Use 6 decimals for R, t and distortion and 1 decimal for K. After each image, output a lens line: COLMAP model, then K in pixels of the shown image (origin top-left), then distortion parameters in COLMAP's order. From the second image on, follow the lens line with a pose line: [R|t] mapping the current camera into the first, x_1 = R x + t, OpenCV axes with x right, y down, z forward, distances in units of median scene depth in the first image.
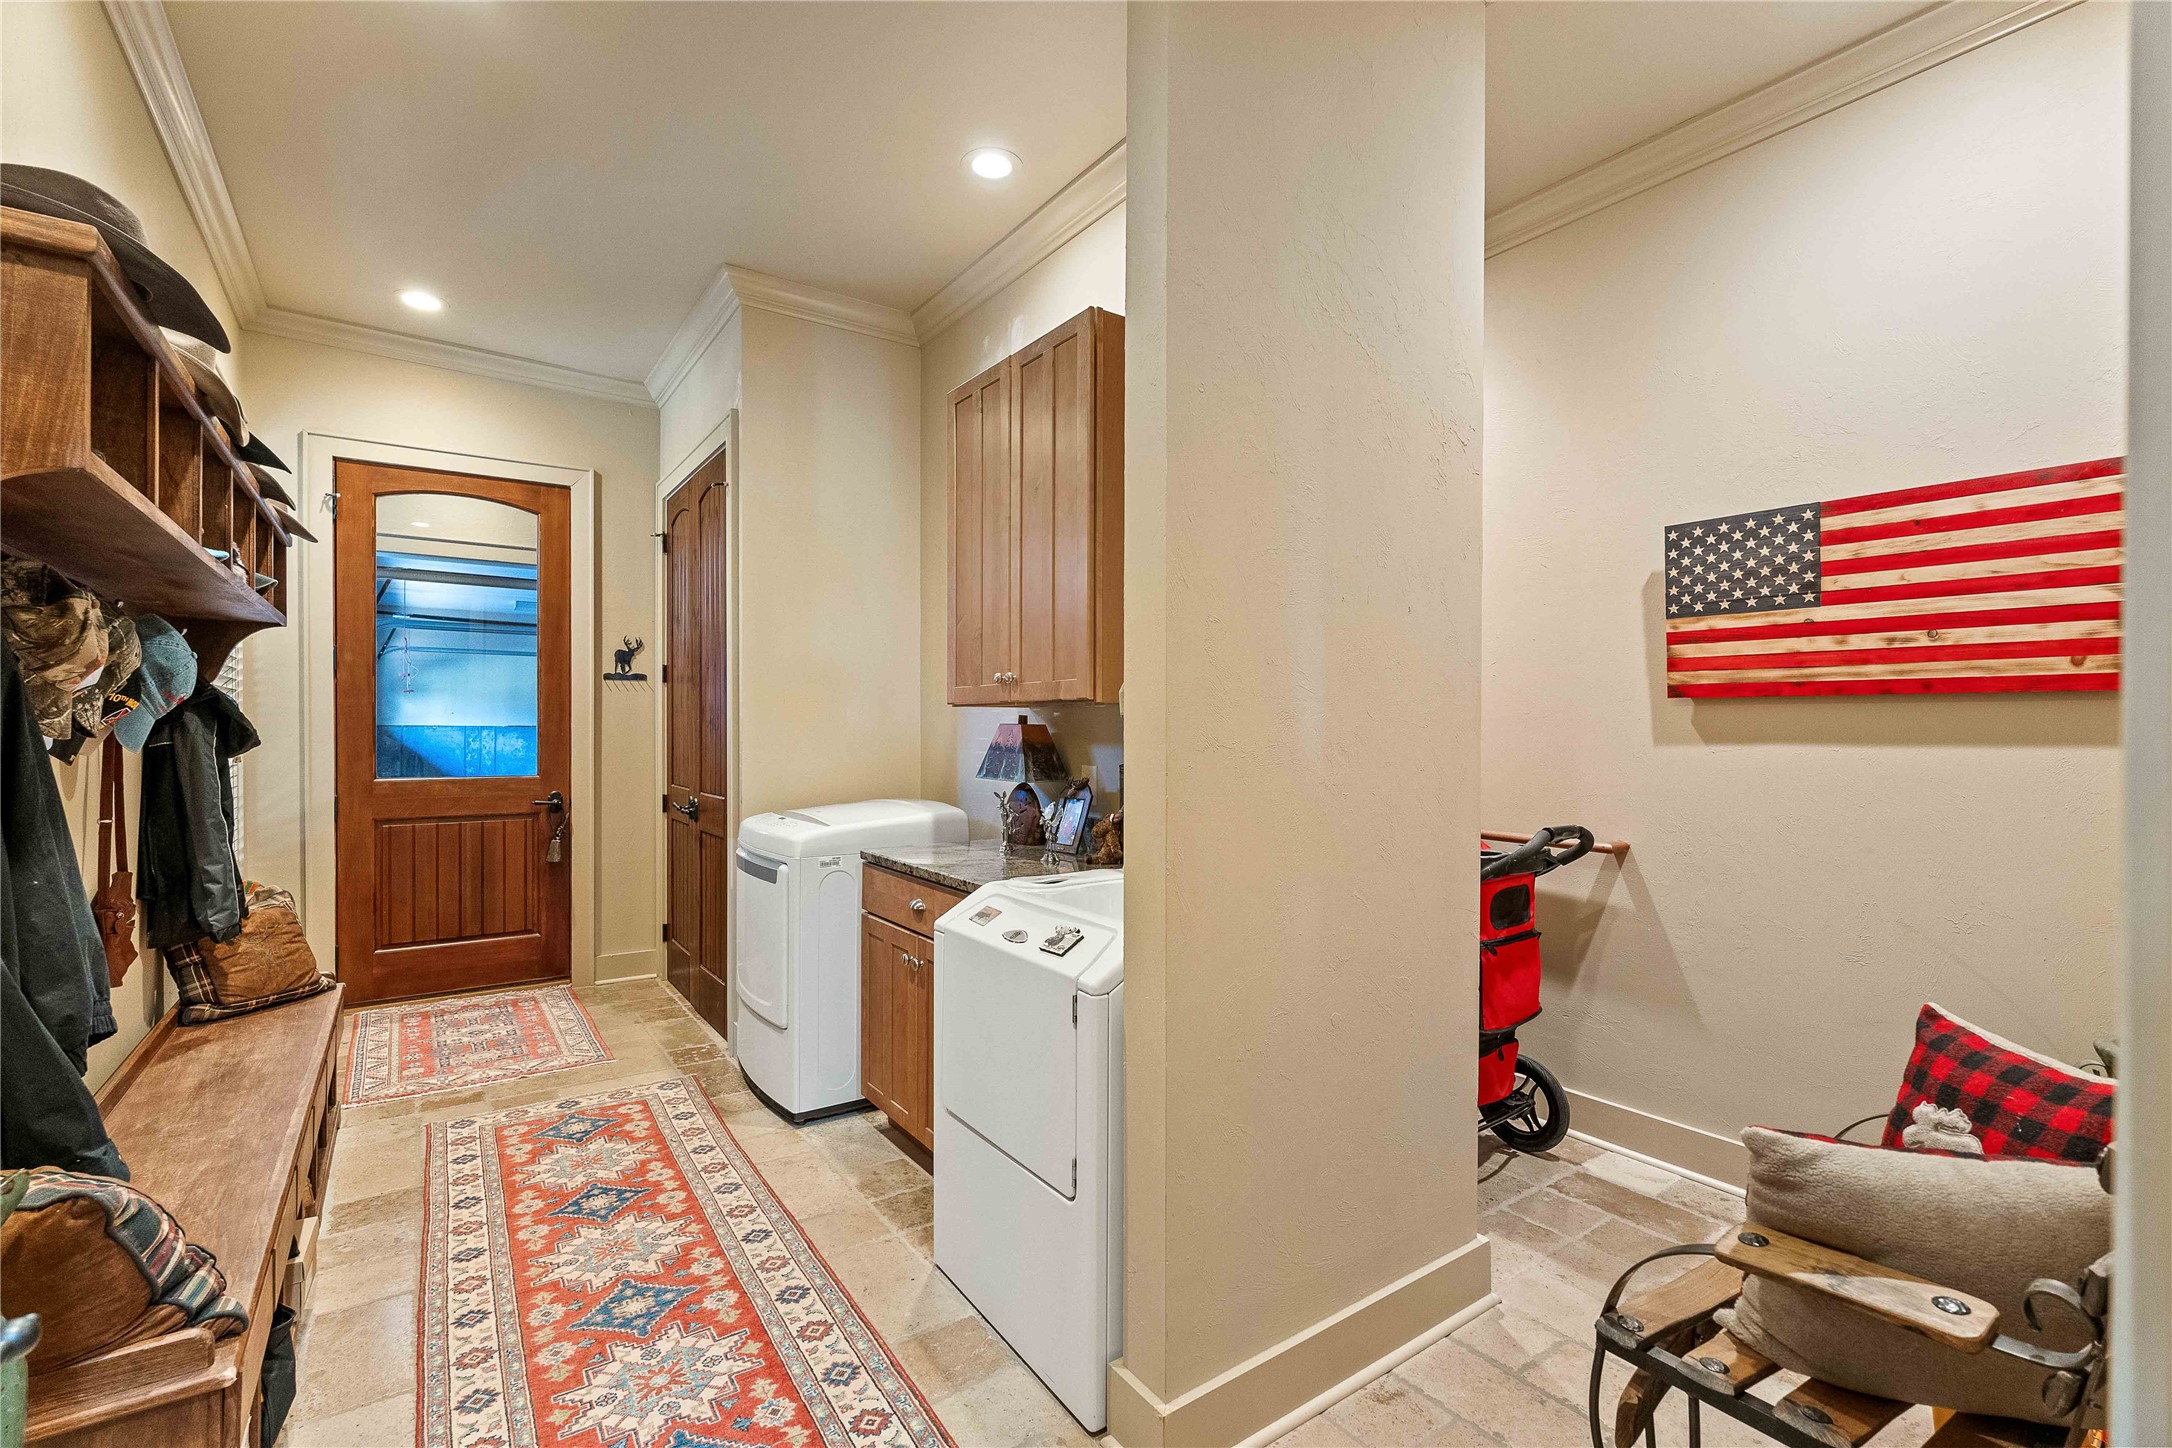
lens RADIAL K [[968.9, 0, 1084.3], [0, 968.9, 730.7], [0, 0, 1]] dist [-0.004001, -0.000389]
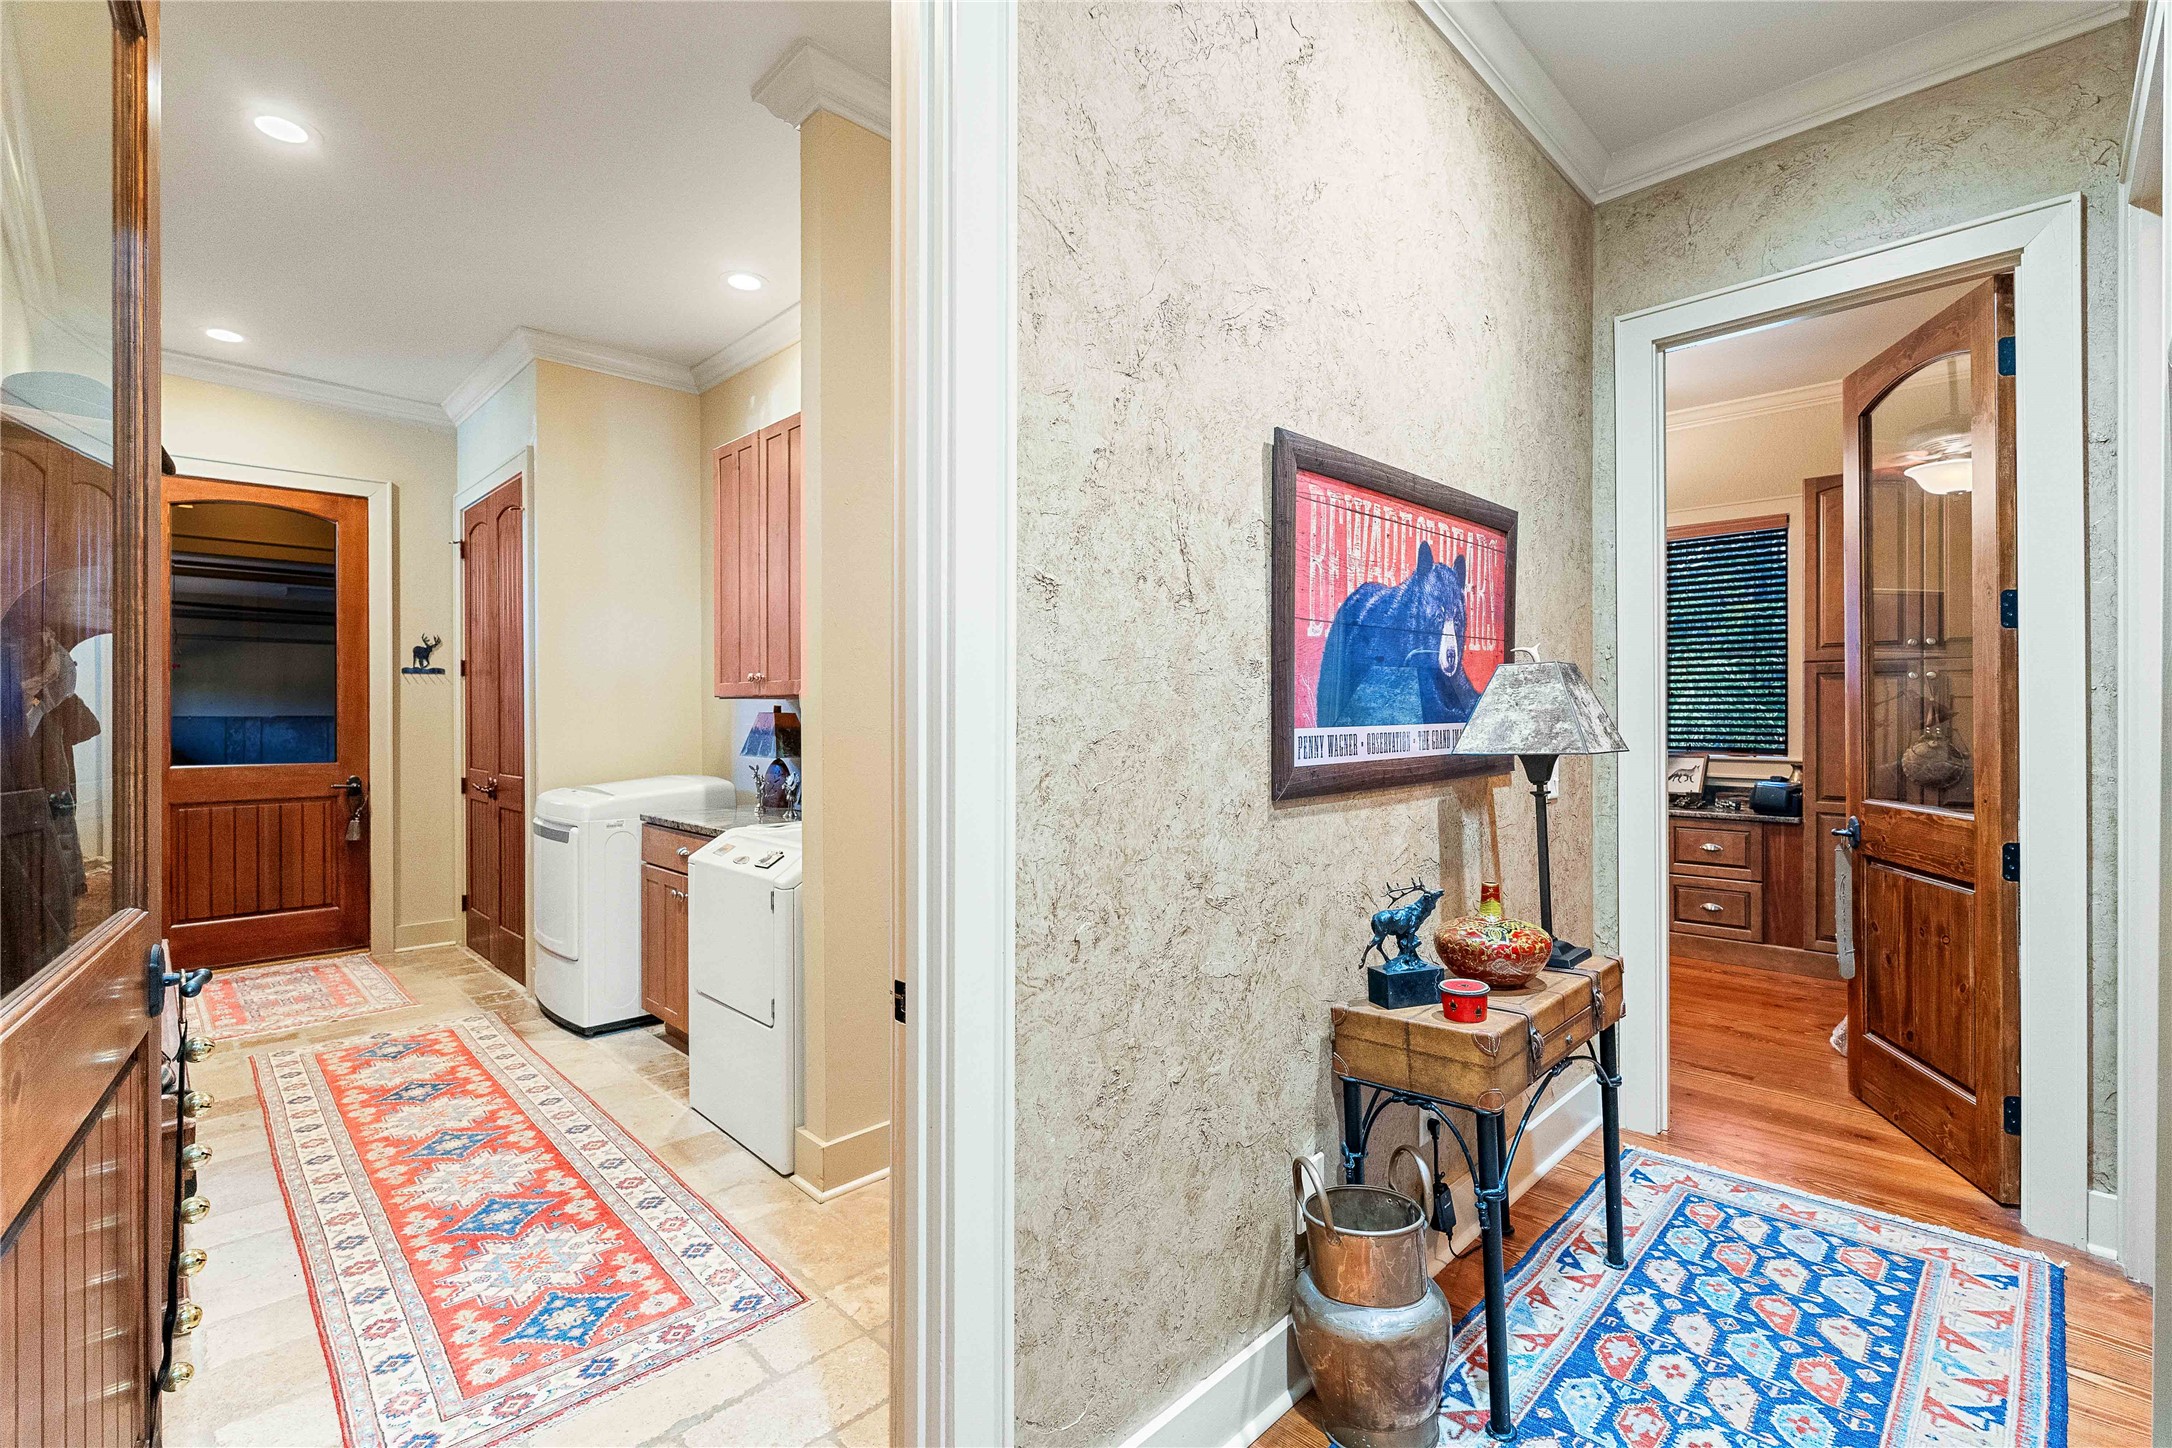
lens RADIAL K [[968.9, 0, 1090.9], [0, 968.9, 712.3], [0, 0, 1]] dist [-0.004001, -0.000389]
pose [[0.984520, -0.006306, 0.175156, 0.119819], [0.006879, 0.999973, -0.002661, -0.000953], [-0.175135, 0.003824, 0.984537, -0.323086]]
